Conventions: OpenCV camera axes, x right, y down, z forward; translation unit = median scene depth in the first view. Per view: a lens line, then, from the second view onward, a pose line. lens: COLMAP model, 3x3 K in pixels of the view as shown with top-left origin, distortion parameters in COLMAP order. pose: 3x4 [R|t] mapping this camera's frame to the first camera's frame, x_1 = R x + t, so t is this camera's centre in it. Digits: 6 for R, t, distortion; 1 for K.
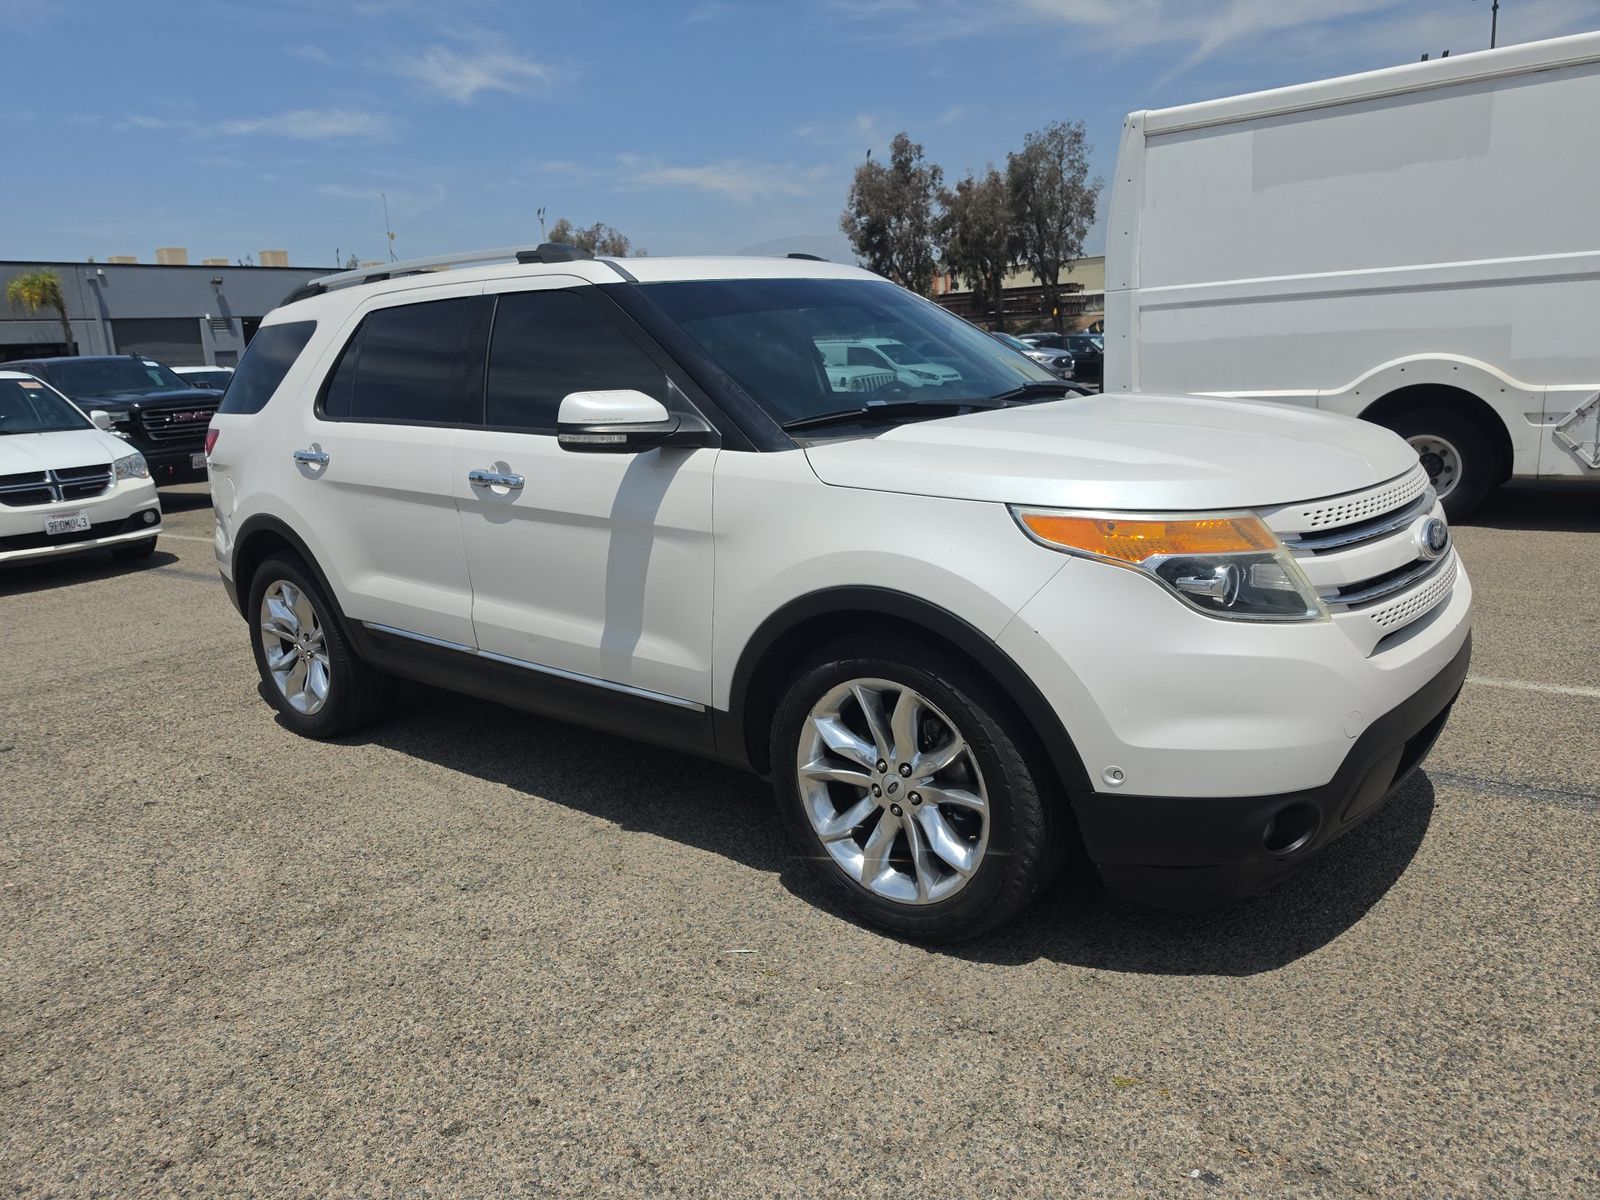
lens RADIAL K [[1120.1, 0, 775.9], [0, 1120.1, 600.8], [0, 0, 1]] dist [0.010682, 0.001067]
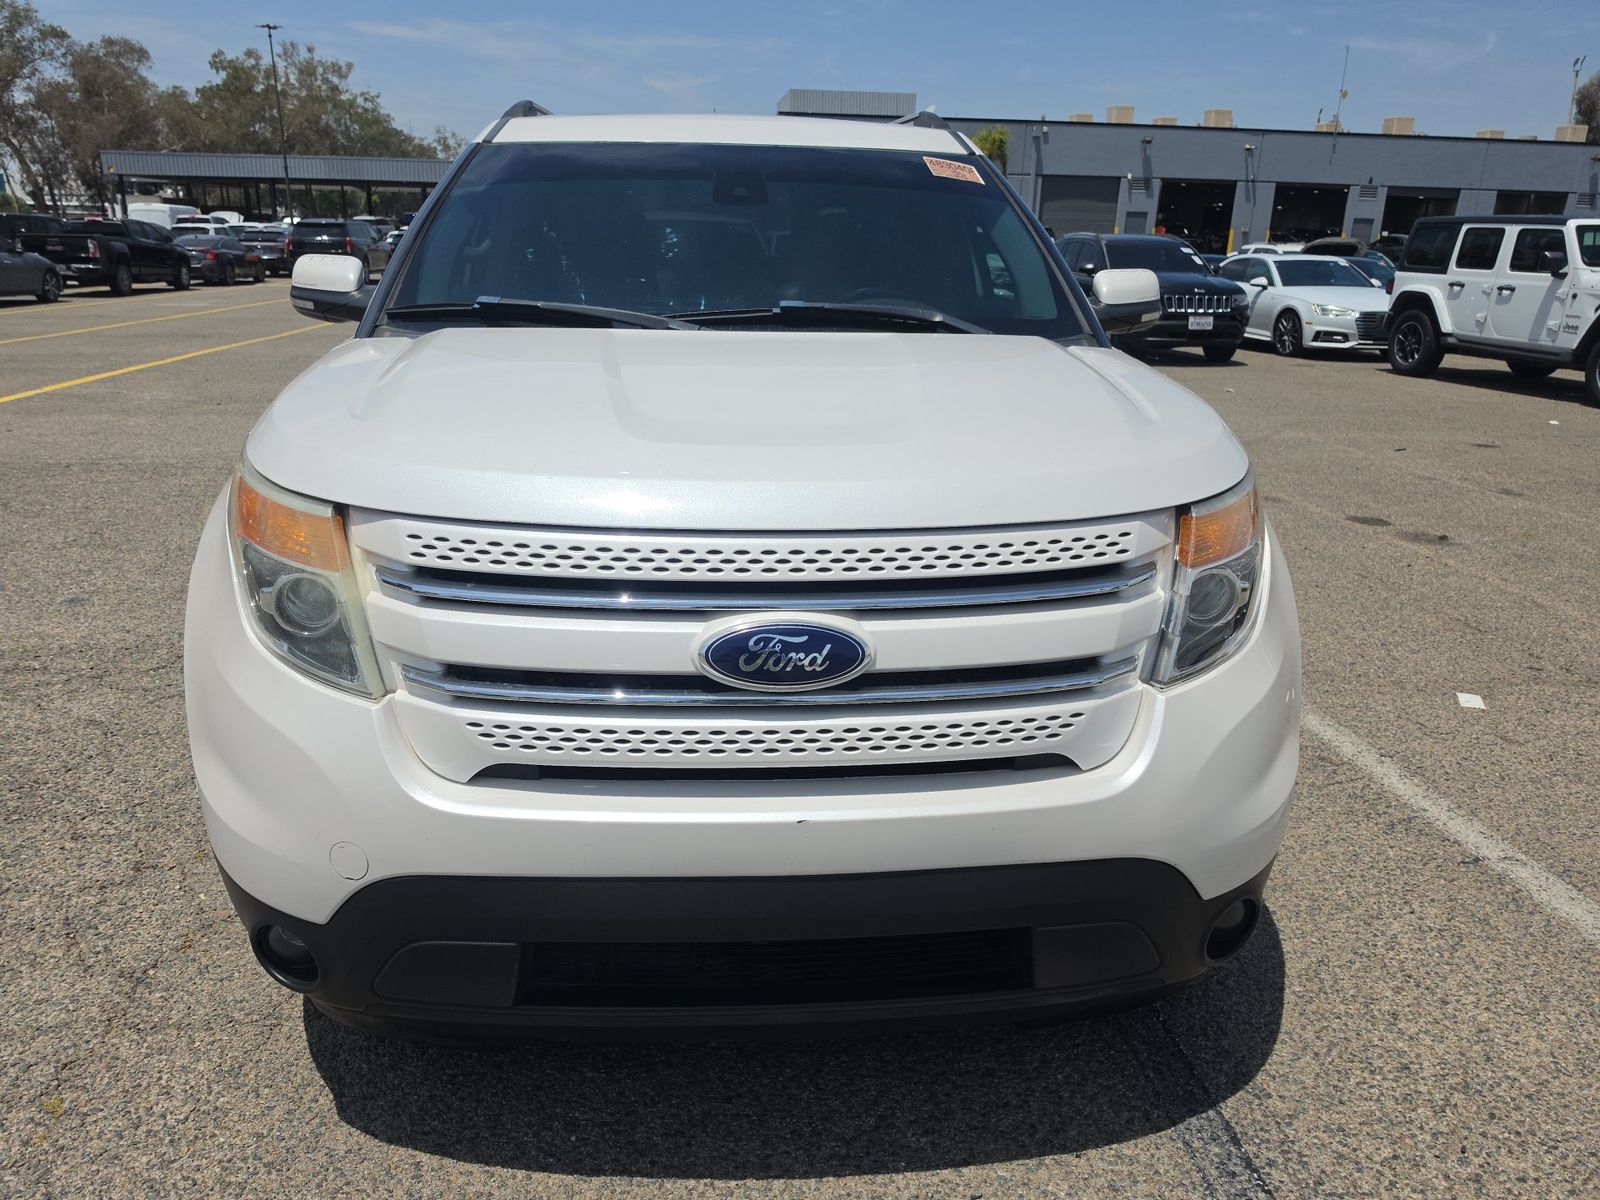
lens RADIAL K [[1120.1, 0, 775.9], [0, 1120.1, 600.8], [0, 0, 1]] dist [0.010682, 0.001067]
pose [[0.698132, 0.294568, -0.652565, 0.693494], [-0.221471, 0.955590, 0.194417, -0.140488], [0.680854, 0.008796, 0.732367, 0.447403]]
